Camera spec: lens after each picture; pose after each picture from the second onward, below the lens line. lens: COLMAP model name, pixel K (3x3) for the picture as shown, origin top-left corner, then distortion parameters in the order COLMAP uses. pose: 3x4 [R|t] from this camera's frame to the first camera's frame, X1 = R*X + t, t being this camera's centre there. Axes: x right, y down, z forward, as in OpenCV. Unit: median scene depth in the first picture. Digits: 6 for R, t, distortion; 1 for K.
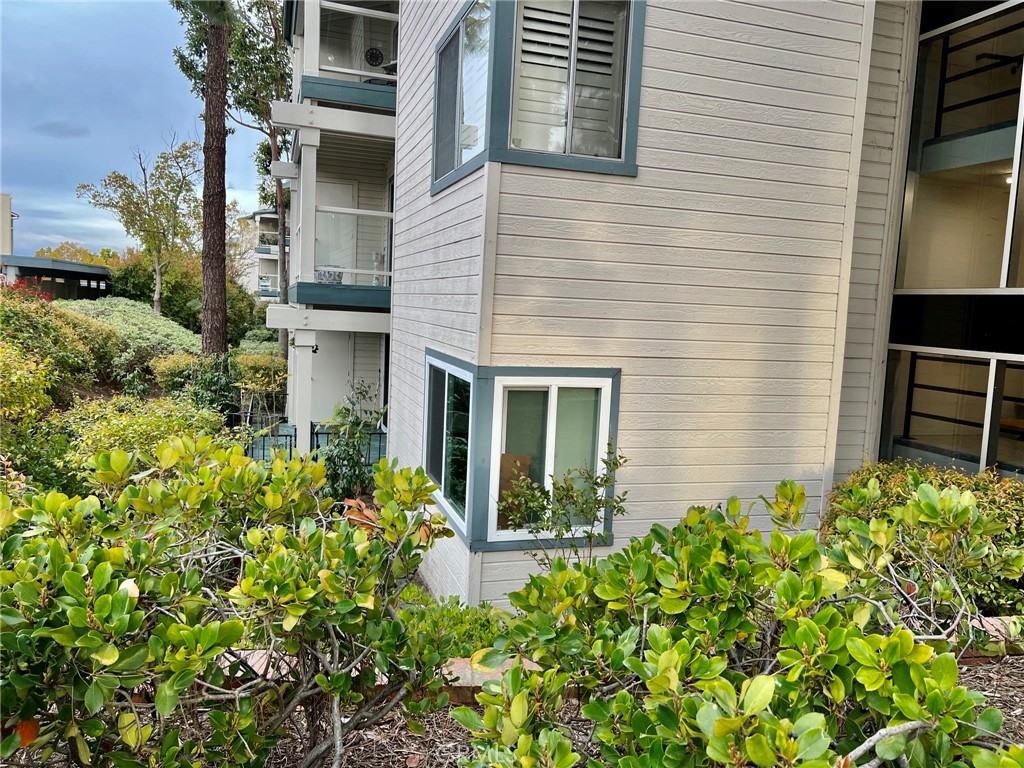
lens RADIAL K [[770.6, 0, 510.6], [0, 770.6, 388.1], [0, 0, 1]] dist [0.006347, -0.000308]
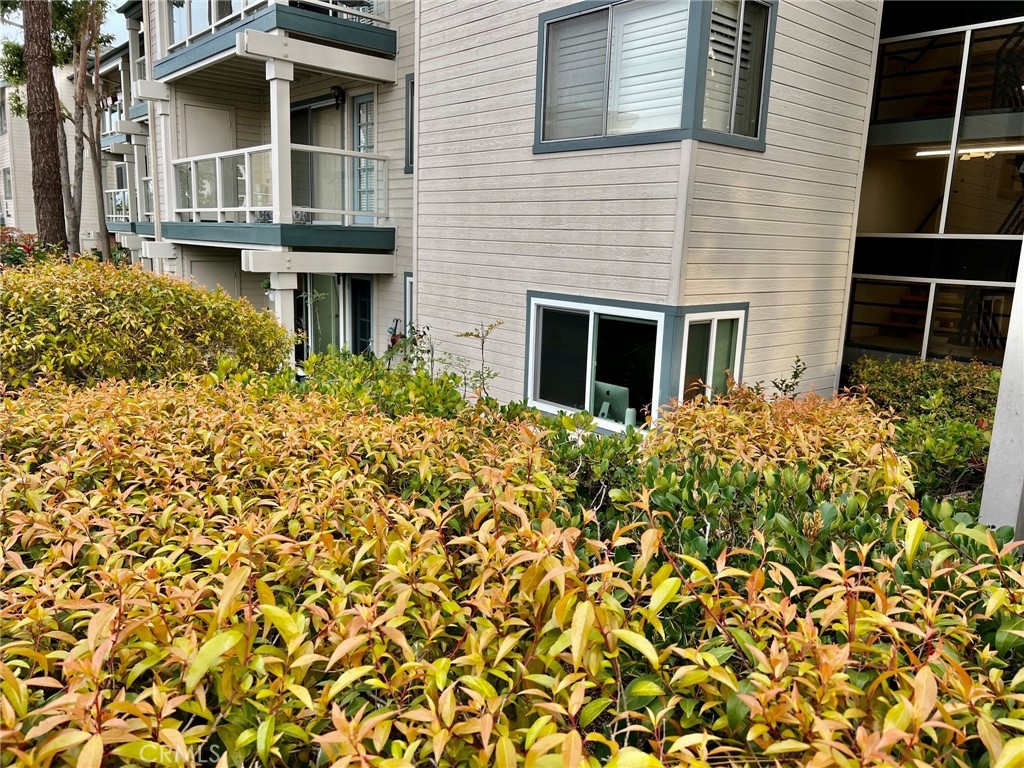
lens RADIAL K [[770.6, 0, 513.5], [0, 770.6, 381.0], [0, 0, 1]] dist [0.006347, -0.000308]
pose [[0.916429, -0.087839, 0.390438, -0.739902], [0.051107, 0.993314, 0.103515, -0.048509], [-0.396920, -0.074910, 0.914791, -0.038833]]
